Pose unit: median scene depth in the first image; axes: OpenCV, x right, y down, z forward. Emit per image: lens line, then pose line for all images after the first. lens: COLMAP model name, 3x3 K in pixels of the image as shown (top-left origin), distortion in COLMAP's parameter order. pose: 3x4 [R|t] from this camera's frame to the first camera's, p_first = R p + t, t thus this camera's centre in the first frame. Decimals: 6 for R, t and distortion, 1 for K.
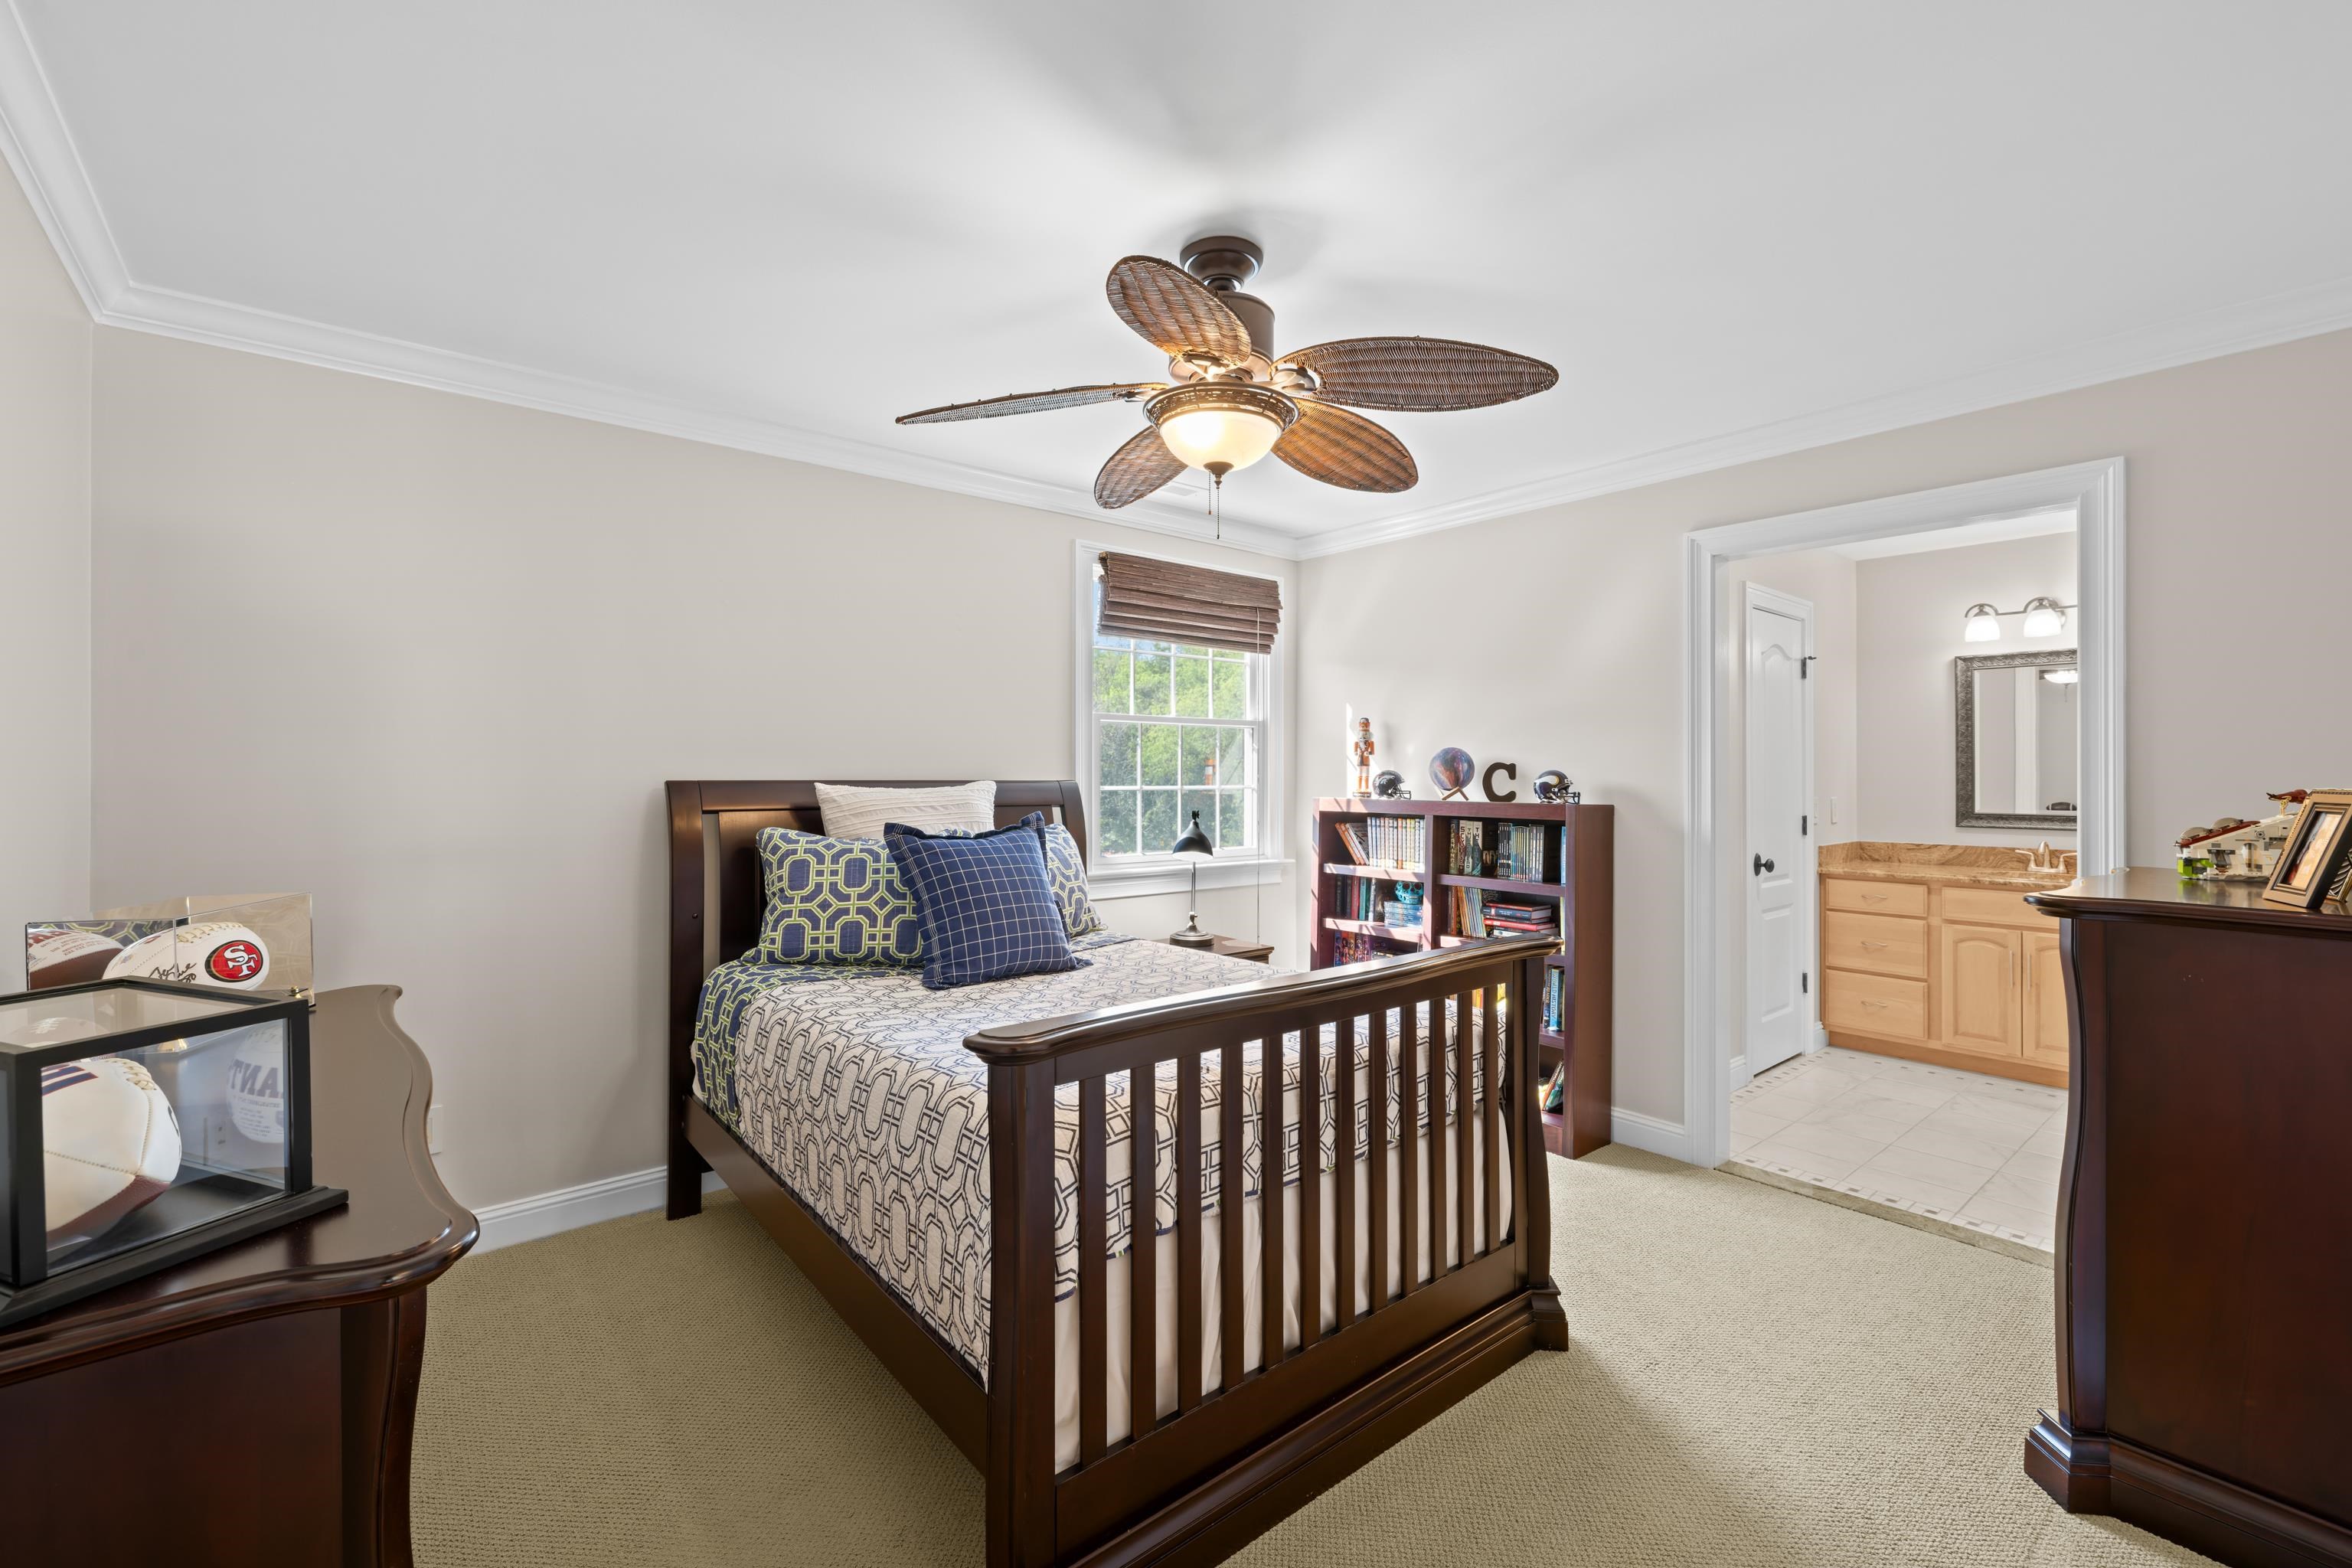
lens RADIAL K [[1001.0, 0, 1170.9], [0, 1001.0, 767.5], [0, 0, 1]] dist [-0.002405, 0.000077]
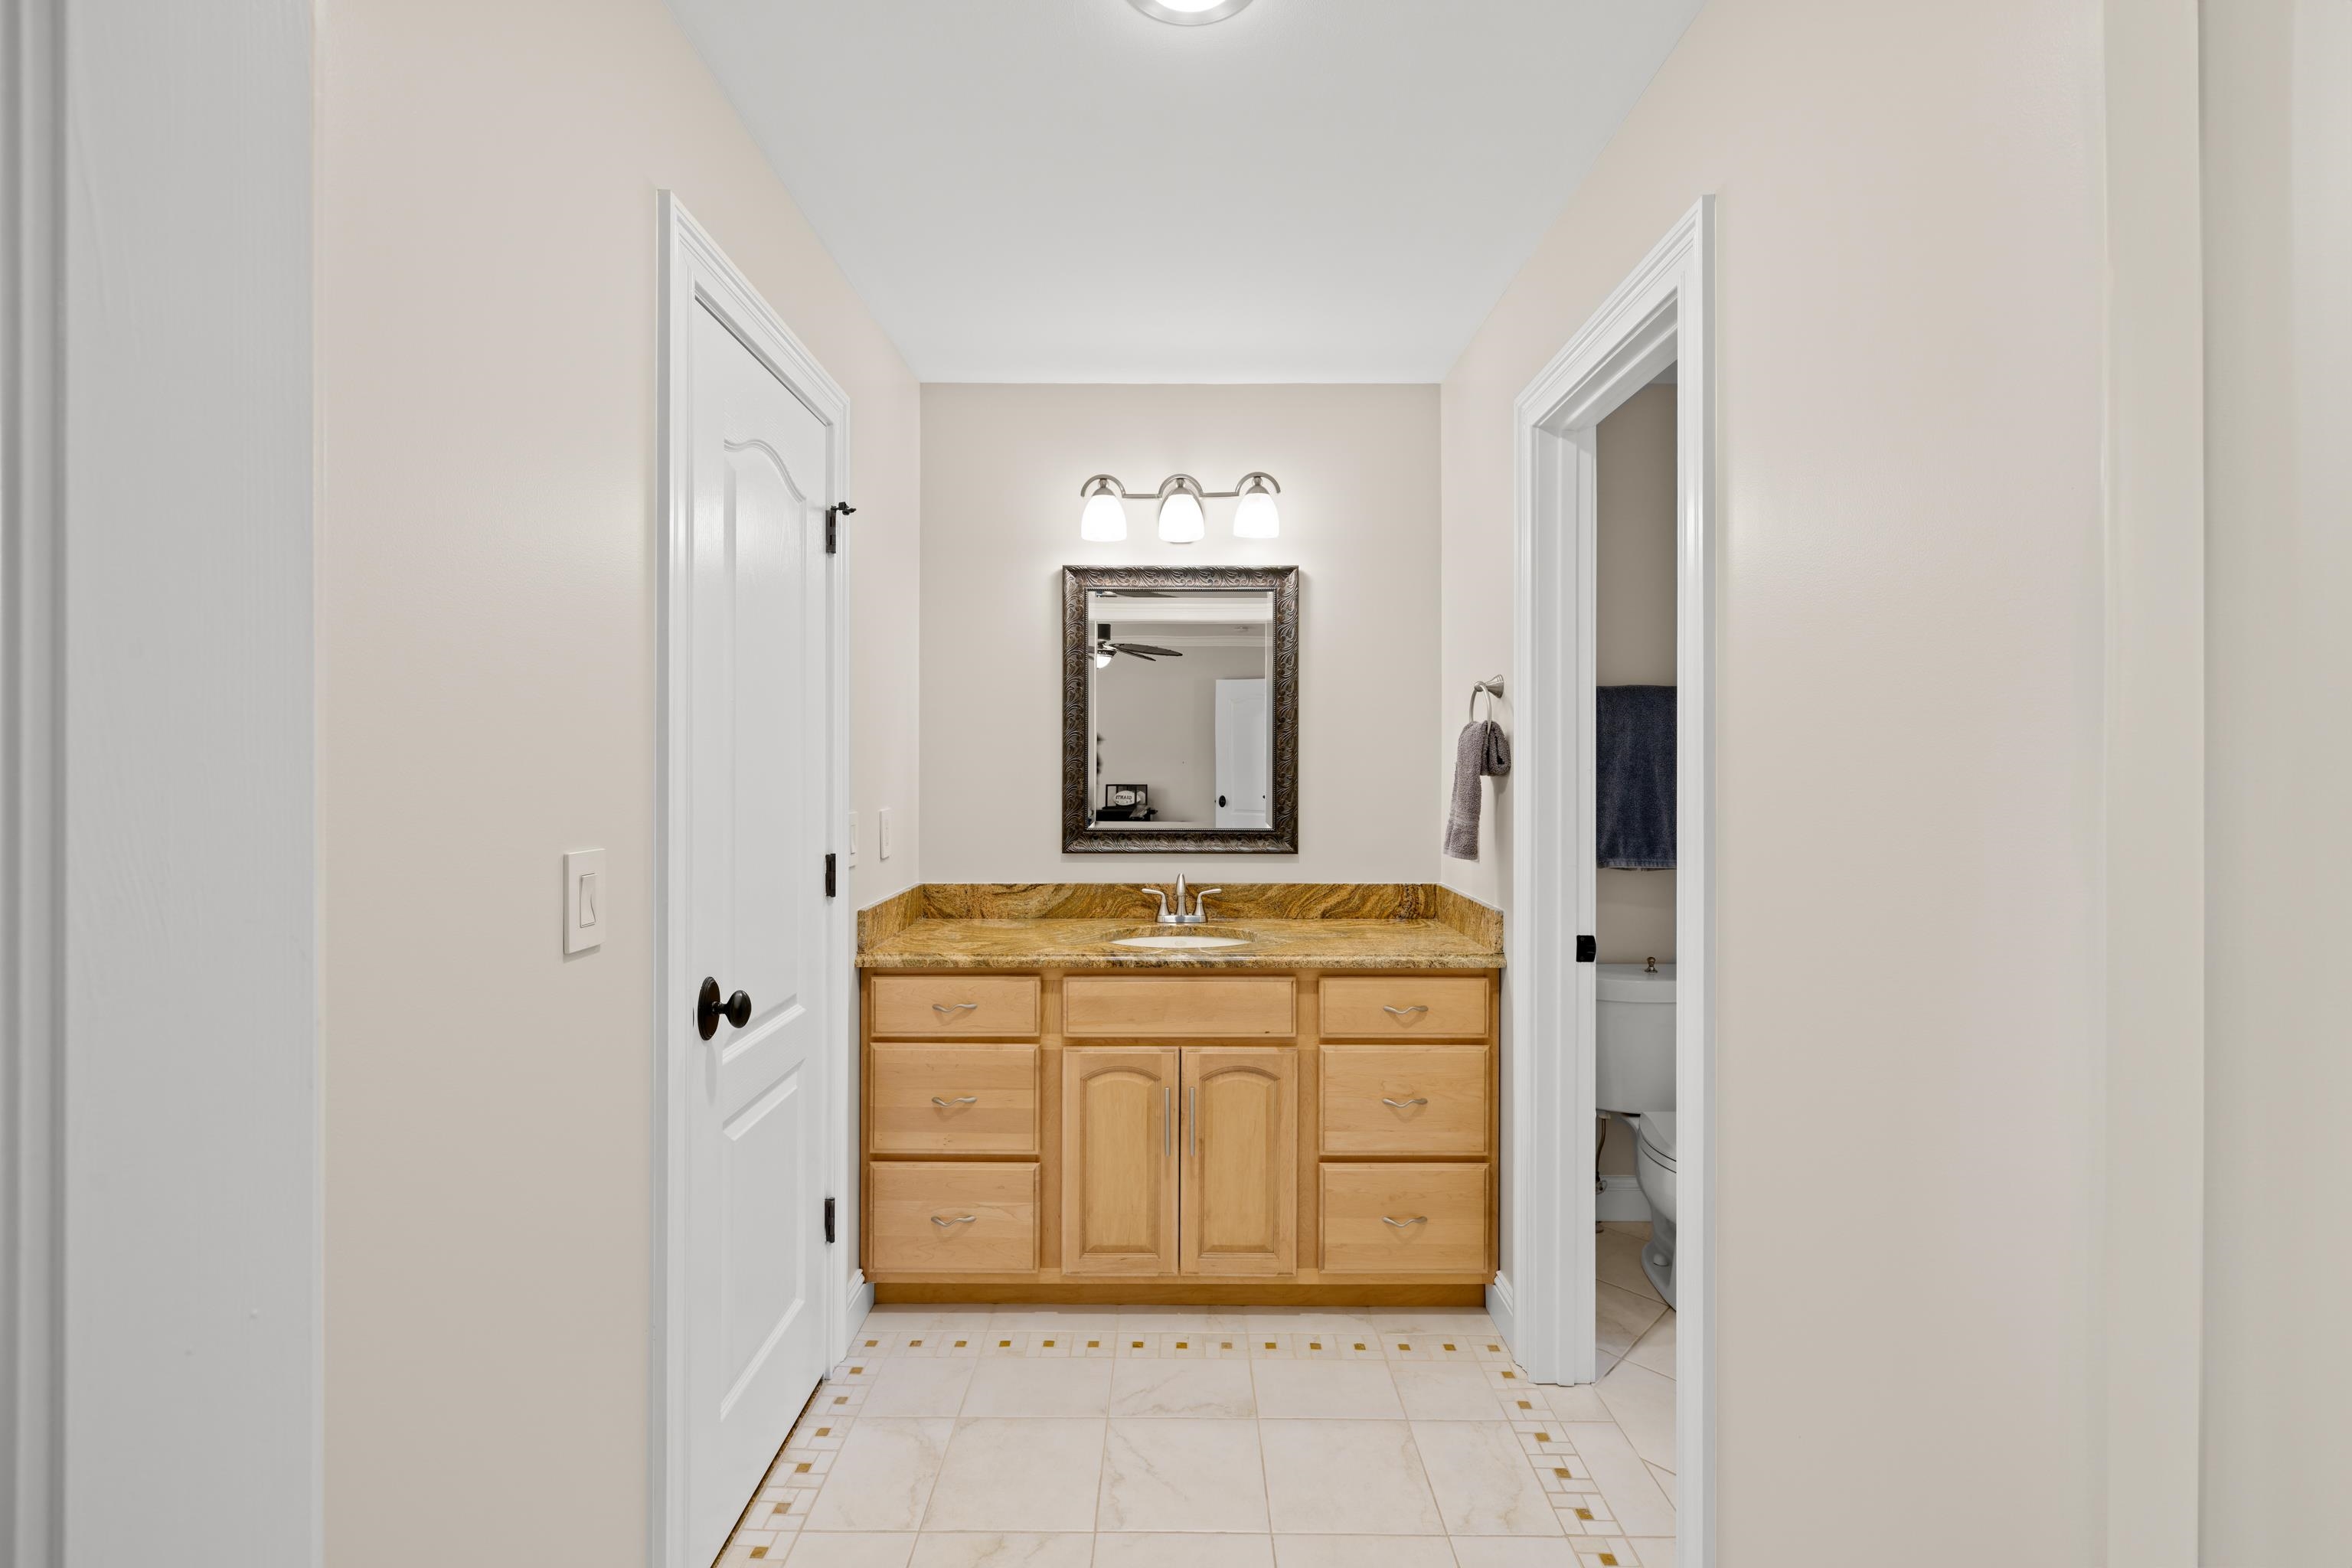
lens RADIAL K [[1001.0, 0, 1169.4], [0, 1001.0, 767.8], [0, 0, 1]] dist [-0.002405, 0.000077]
pose [[0.642181, 0.001786, 0.766551, 0.384639], [-0.006037, 0.999978, 0.002727, 0.007095], [-0.766529, -0.006379, 0.642178, 0.591611]]
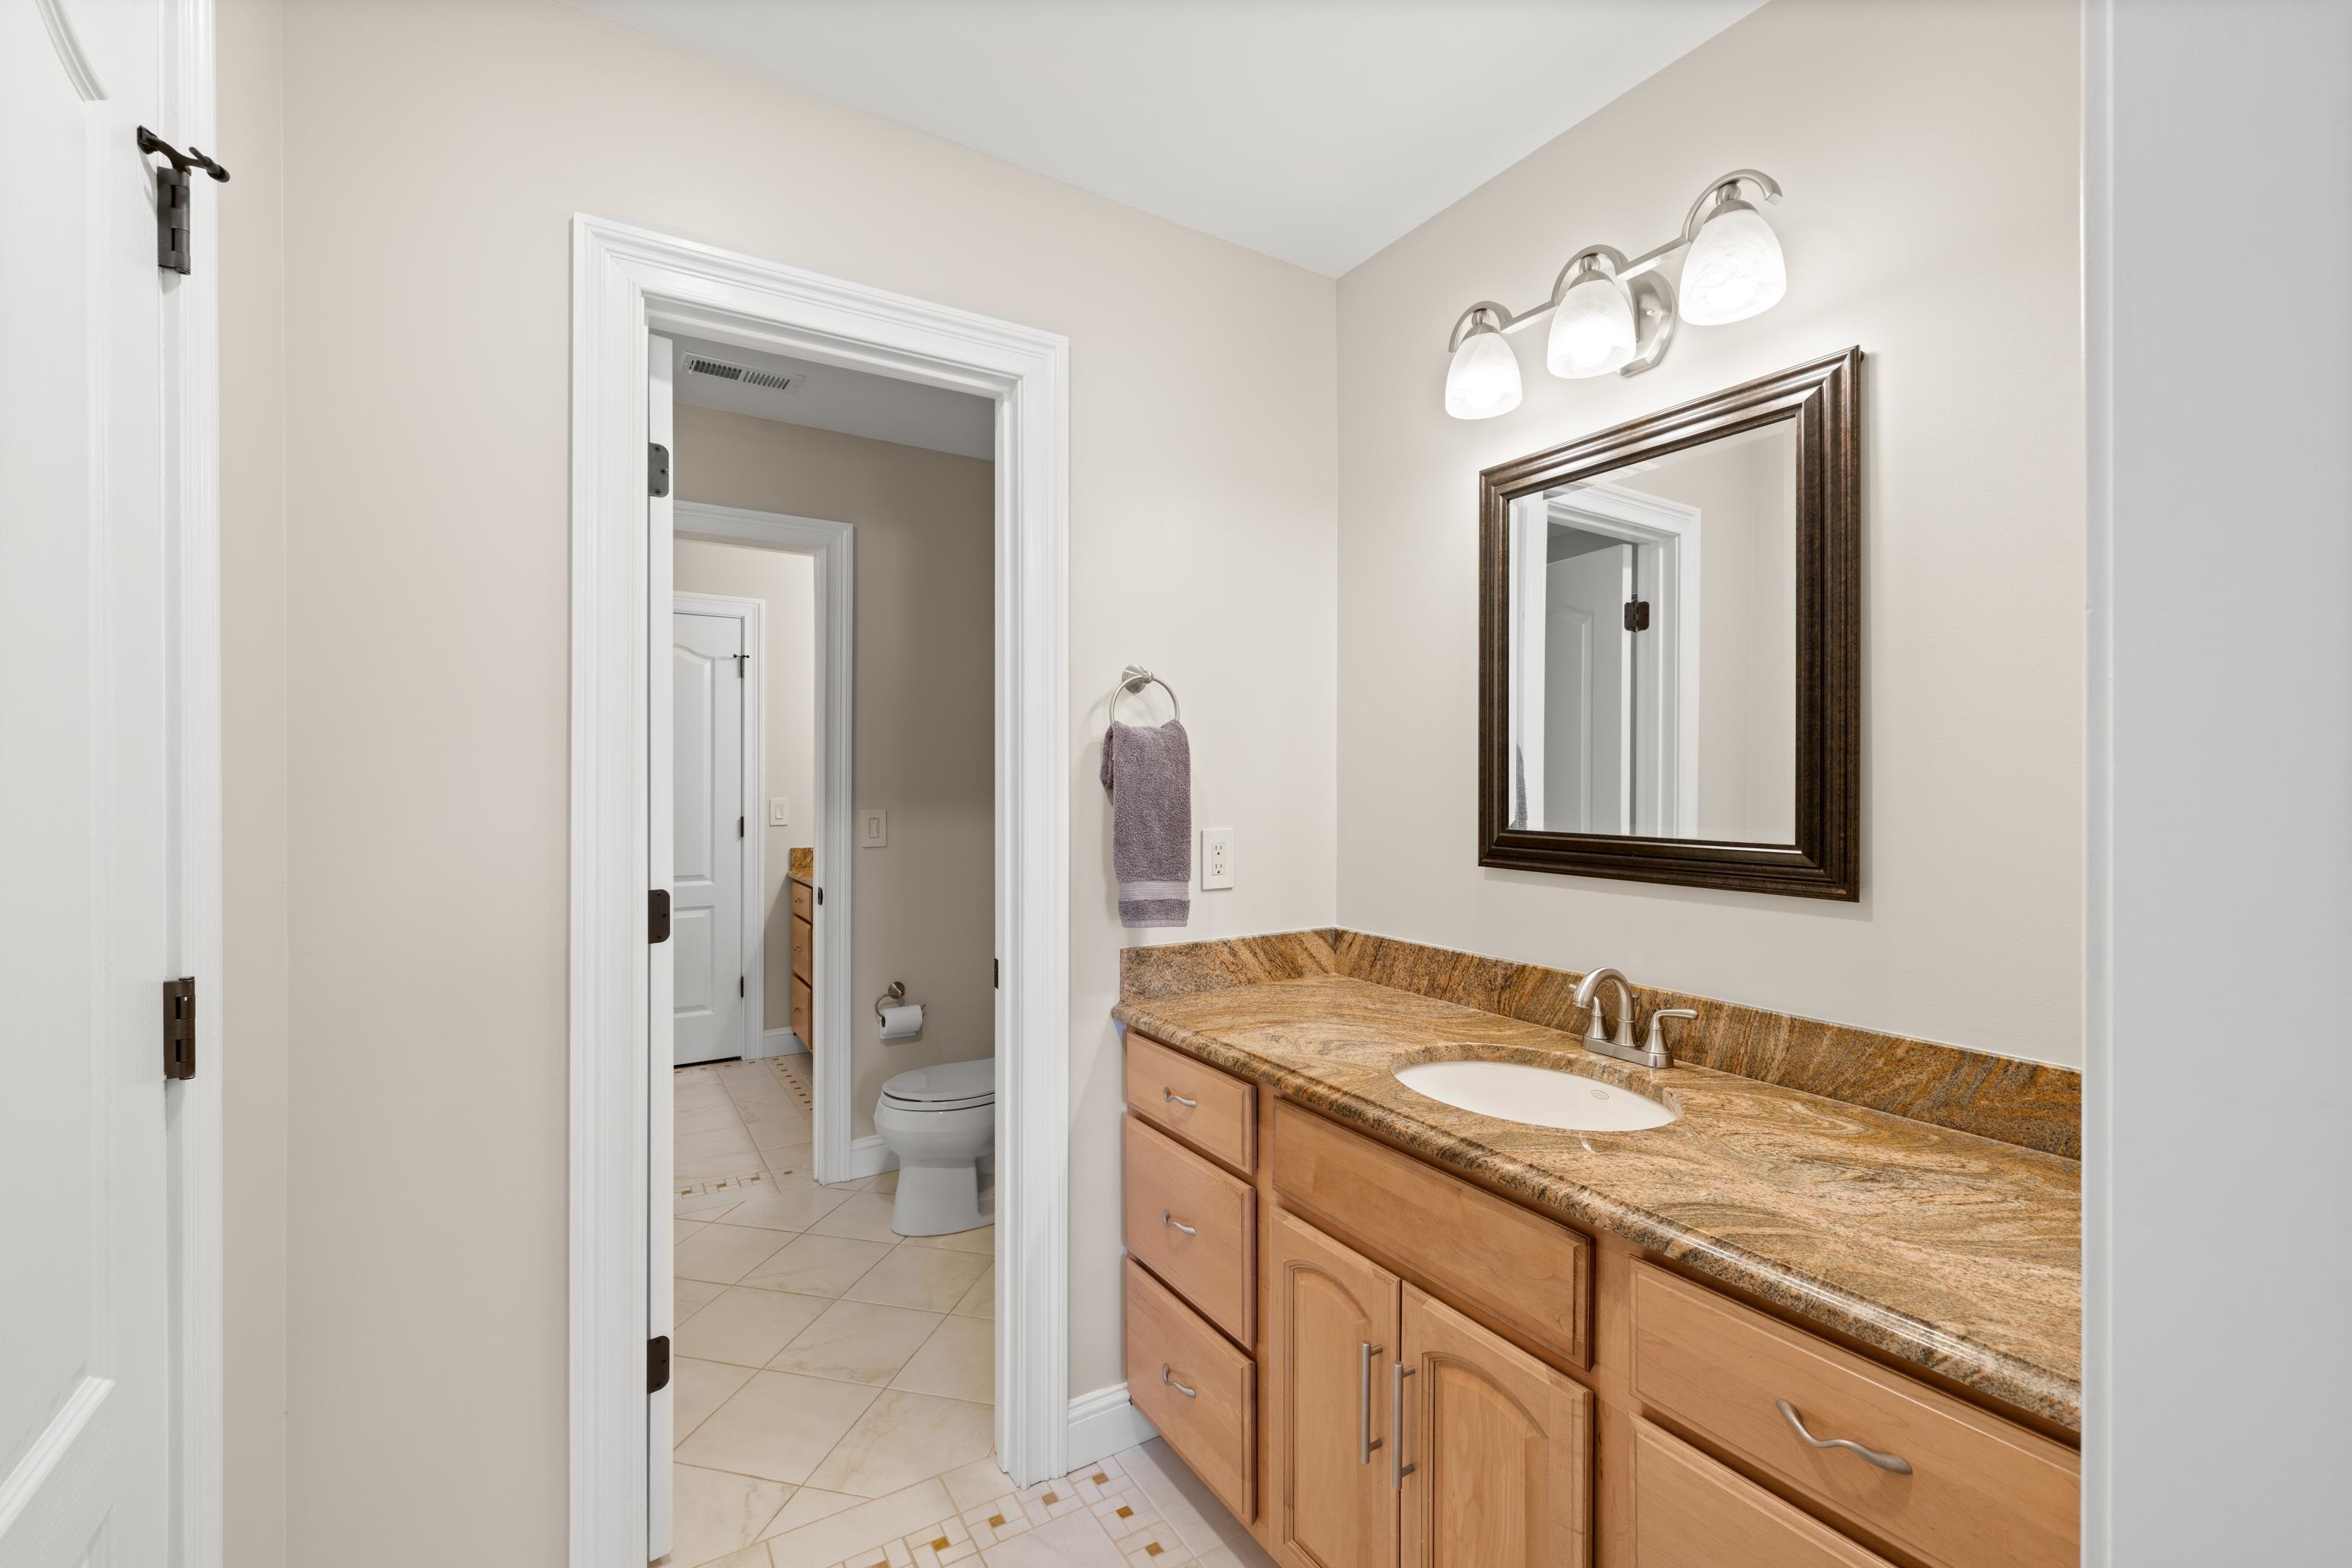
lens RADIAL K [[1001.0, 0, 1184.9], [0, 1001.0, 768.6], [0, 0, 1]] dist [-0.002405, 0.000077]
pose [[0.993968, 0.000137, -0.109673, 0.745480], [0.001248, 0.999920, 0.012567, 0.001075], [0.109666, -0.012628, 0.993888, 0.625197]]
